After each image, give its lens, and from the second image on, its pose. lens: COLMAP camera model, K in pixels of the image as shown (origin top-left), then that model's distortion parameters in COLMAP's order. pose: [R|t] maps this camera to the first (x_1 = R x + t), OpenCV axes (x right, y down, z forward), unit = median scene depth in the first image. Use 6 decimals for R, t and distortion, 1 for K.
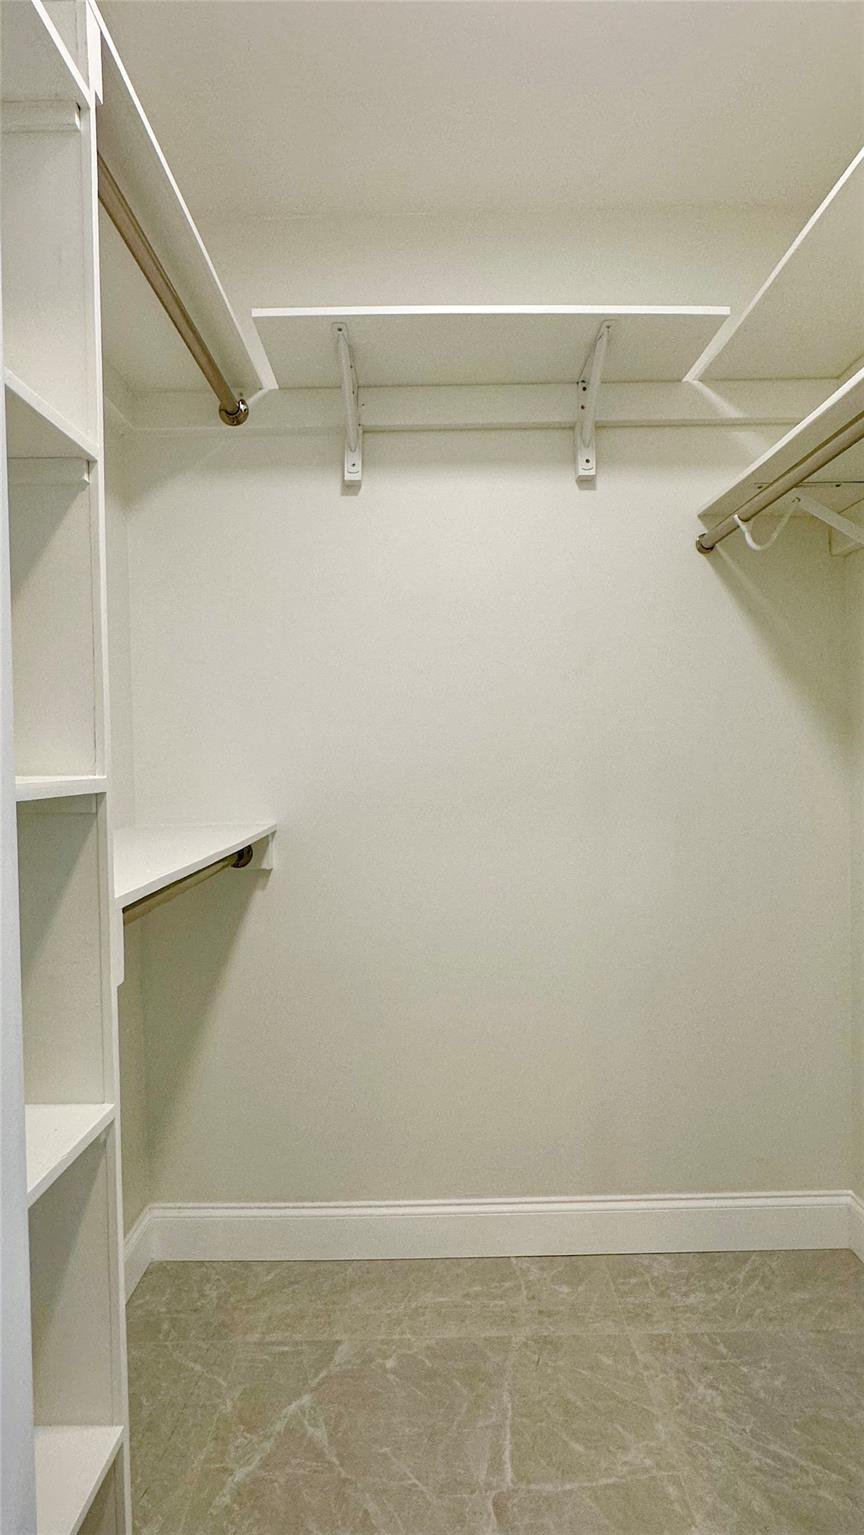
lens RADIAL K [[852.7, 0, 435.6], [0, 852.7, 745.5], [0, 0, 1]] dist [0.001799, -0.001060]
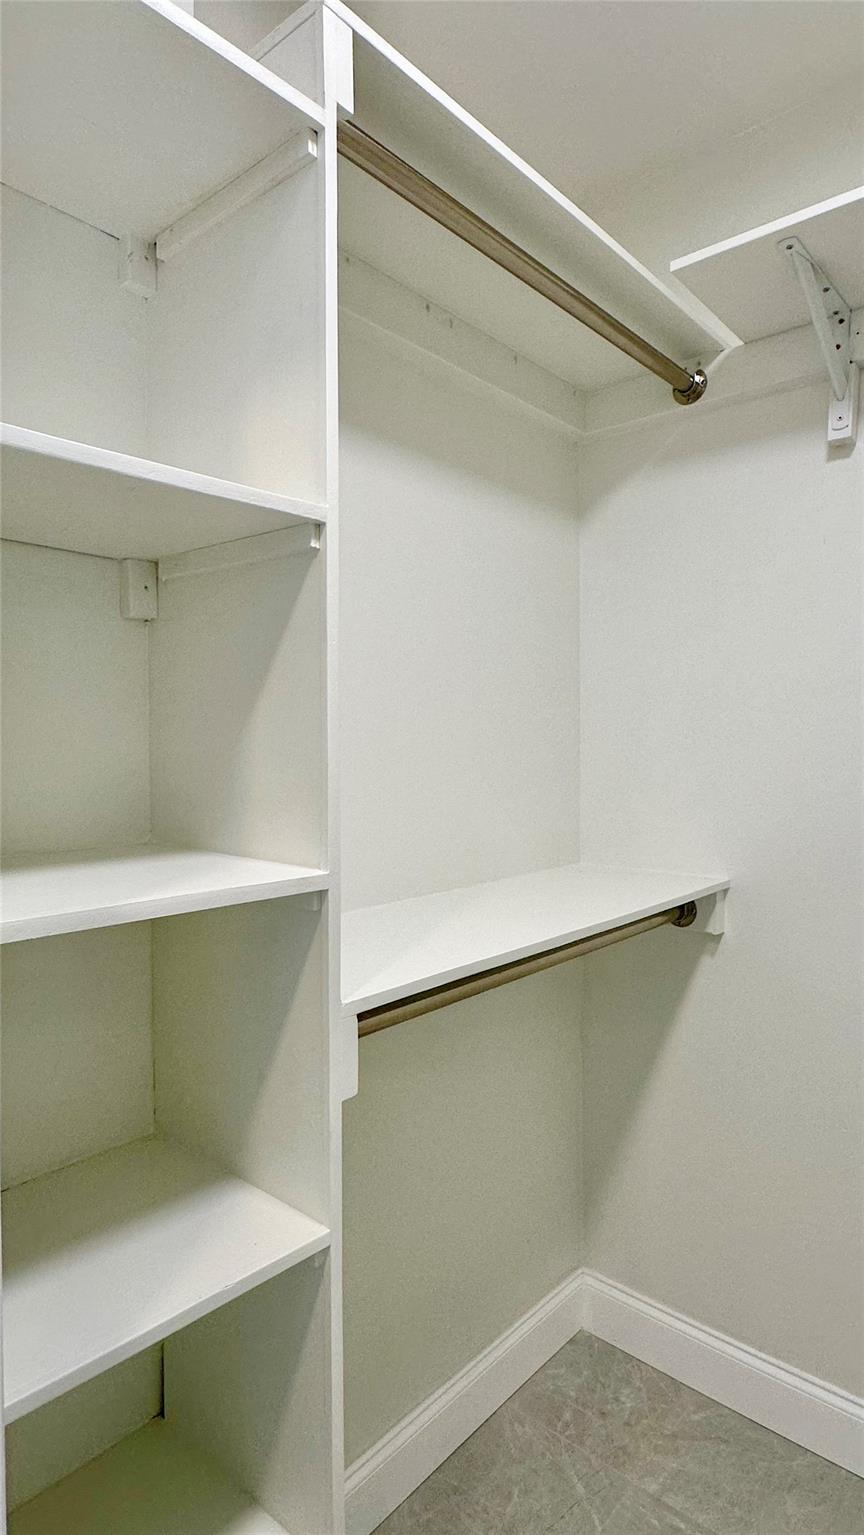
lens RADIAL K [[852.7, 0, 435.6], [0, 852.7, 745.5], [0, 0, 1]] dist [0.001799, -0.001060]
pose [[0.744984, 0.027092, -0.666532, 0.154088], [-0.006937, 0.999436, 0.032870, -0.065880], [0.667047, -0.019863, 0.744751, 0.205253]]
